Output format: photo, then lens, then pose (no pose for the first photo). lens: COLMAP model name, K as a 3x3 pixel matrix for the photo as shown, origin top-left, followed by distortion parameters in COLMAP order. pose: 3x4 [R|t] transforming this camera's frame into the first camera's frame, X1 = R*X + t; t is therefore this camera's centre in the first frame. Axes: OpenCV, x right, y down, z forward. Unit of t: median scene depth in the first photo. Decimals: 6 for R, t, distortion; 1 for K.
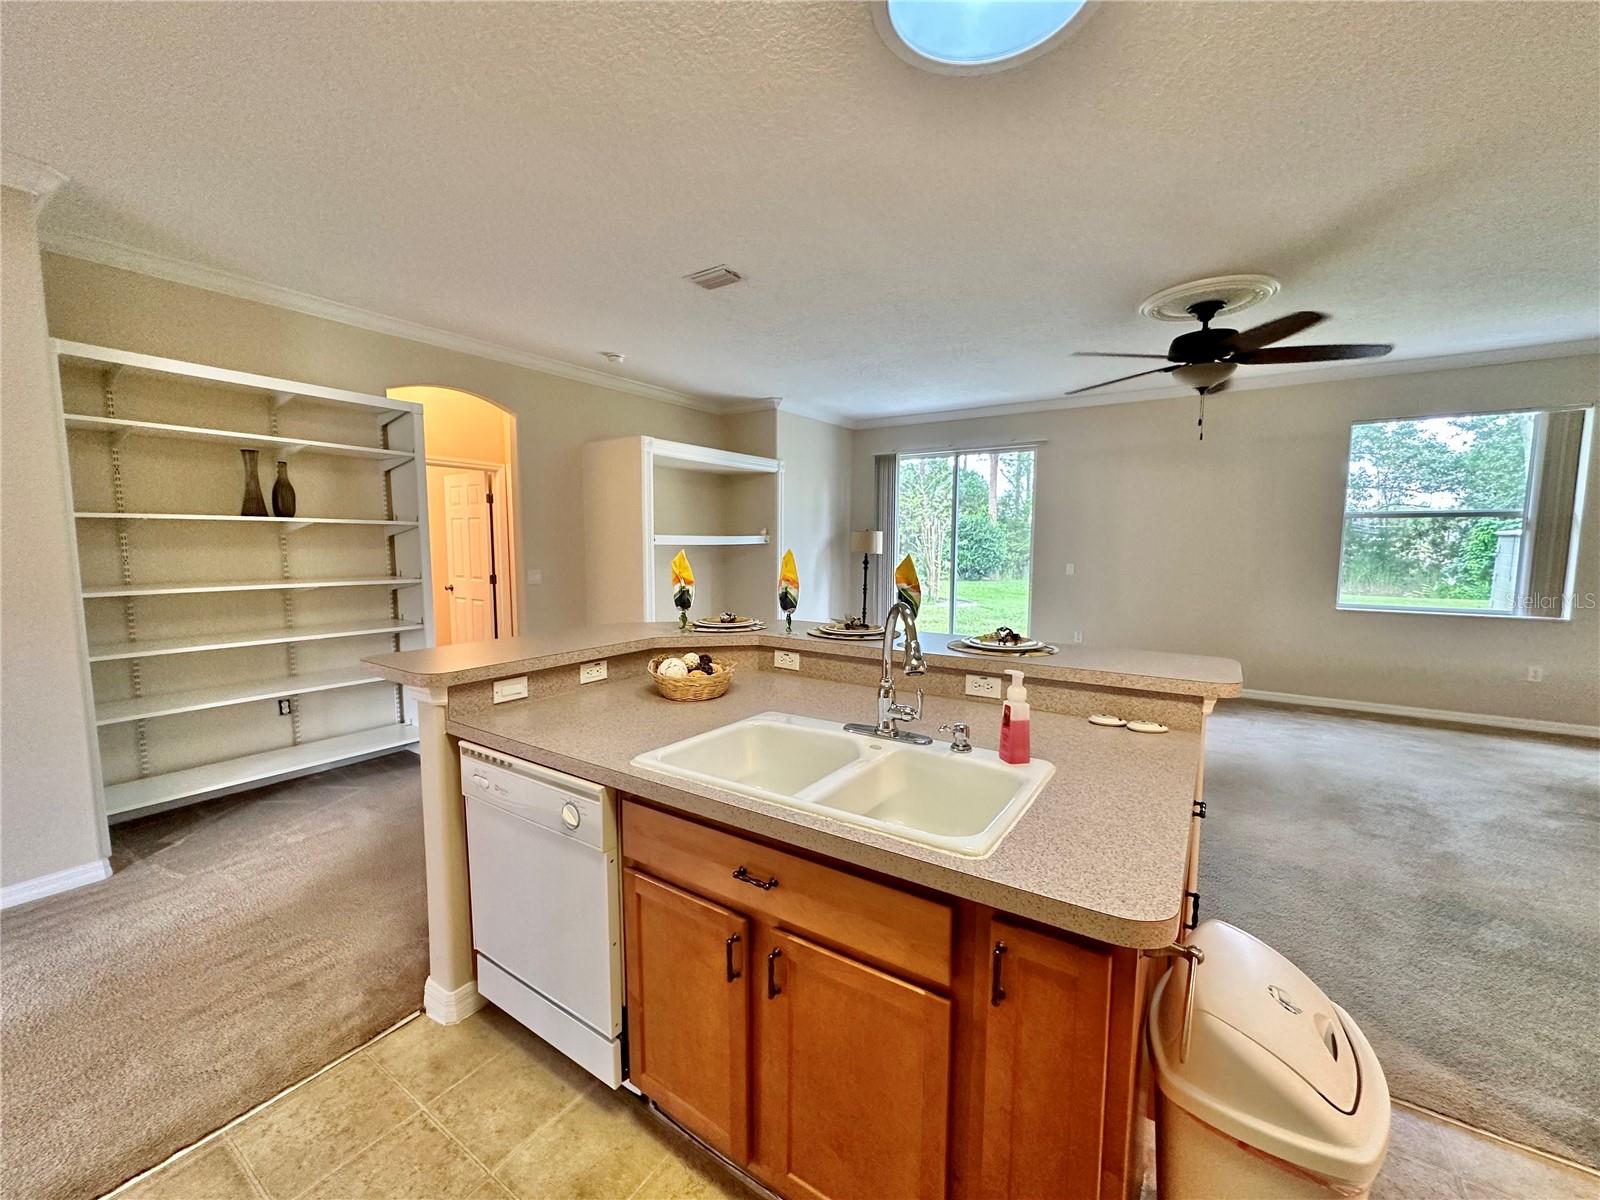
lens RADIAL K [[636.7, 0, 802.1], [0, 636.7, 602.8], [0, 0, 1]] dist [0.001450, -0.000230]
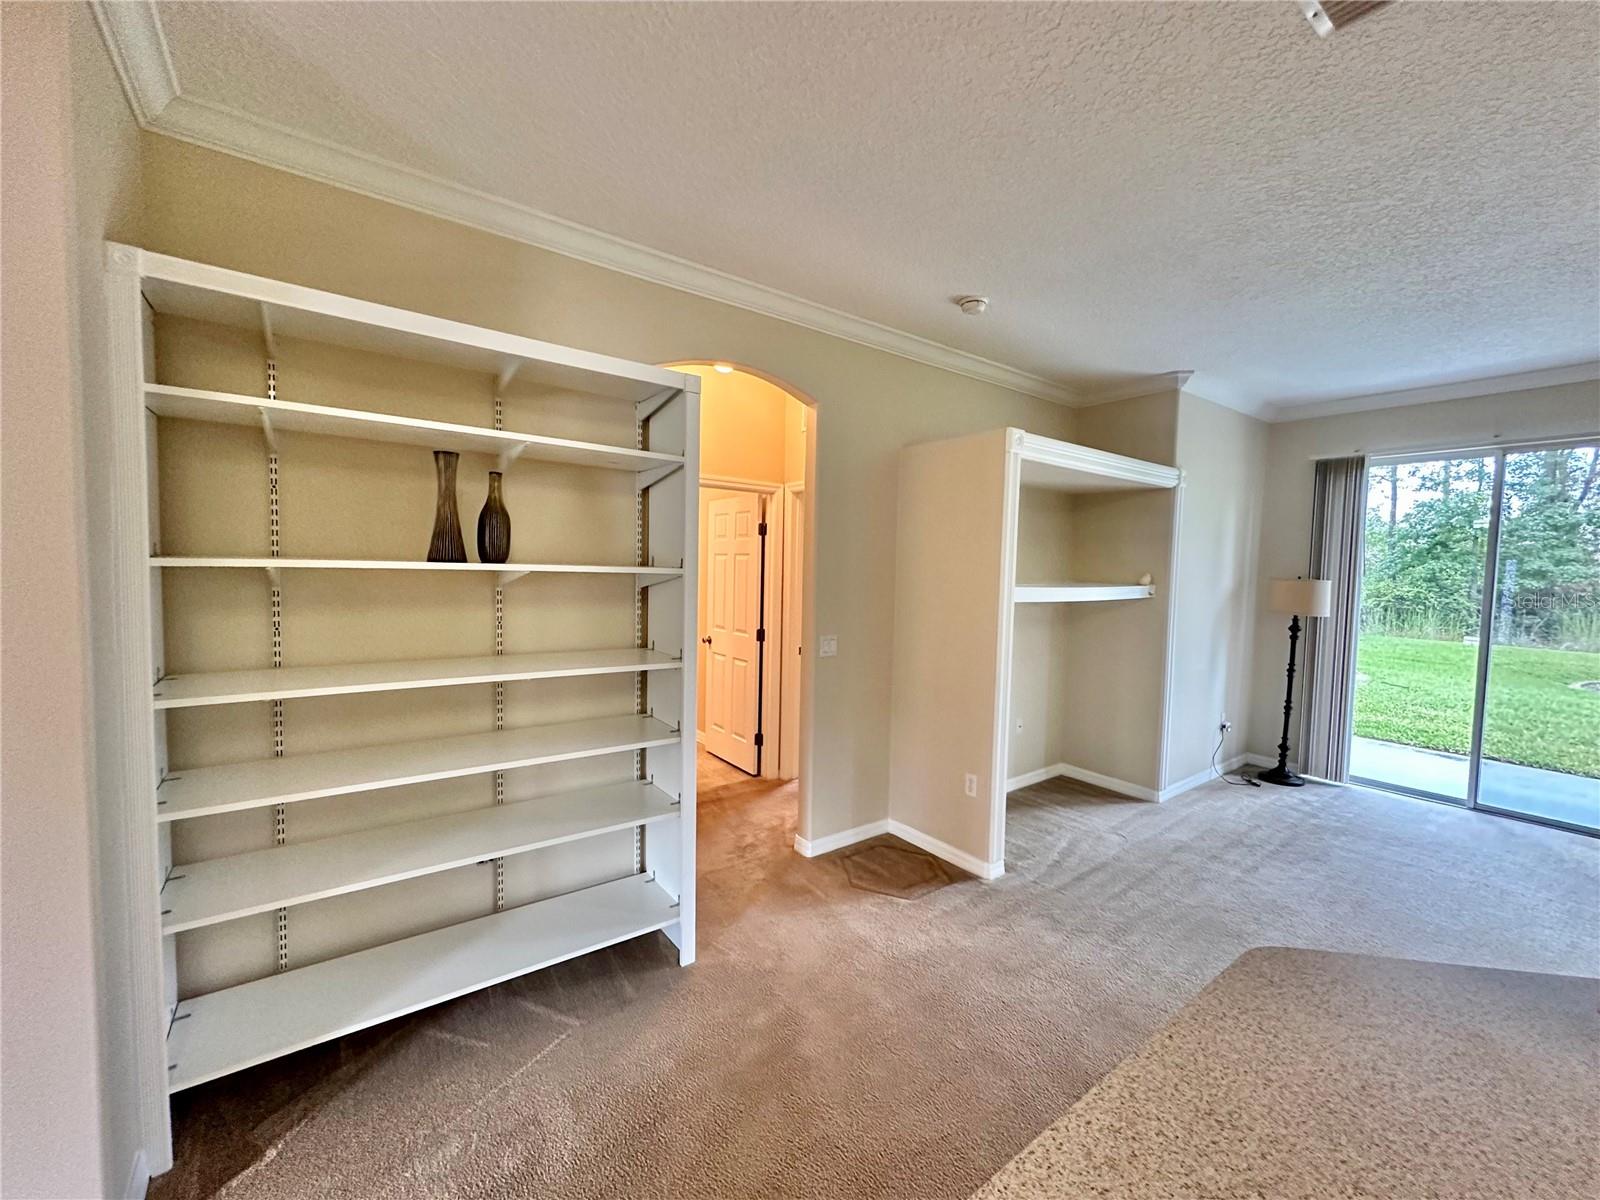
lens RADIAL K [[641.1, 0, 802.3], [0, 641.1, 601.3], [0, 0, 1]] dist [-0.002094, -0.000173]
pose [[0.942255, 0.036172, -0.332936, -0.232166], [-0.051758, 0.997934, -0.038061, -0.063082], [0.330871, 0.053095, 0.942181, 0.369436]]
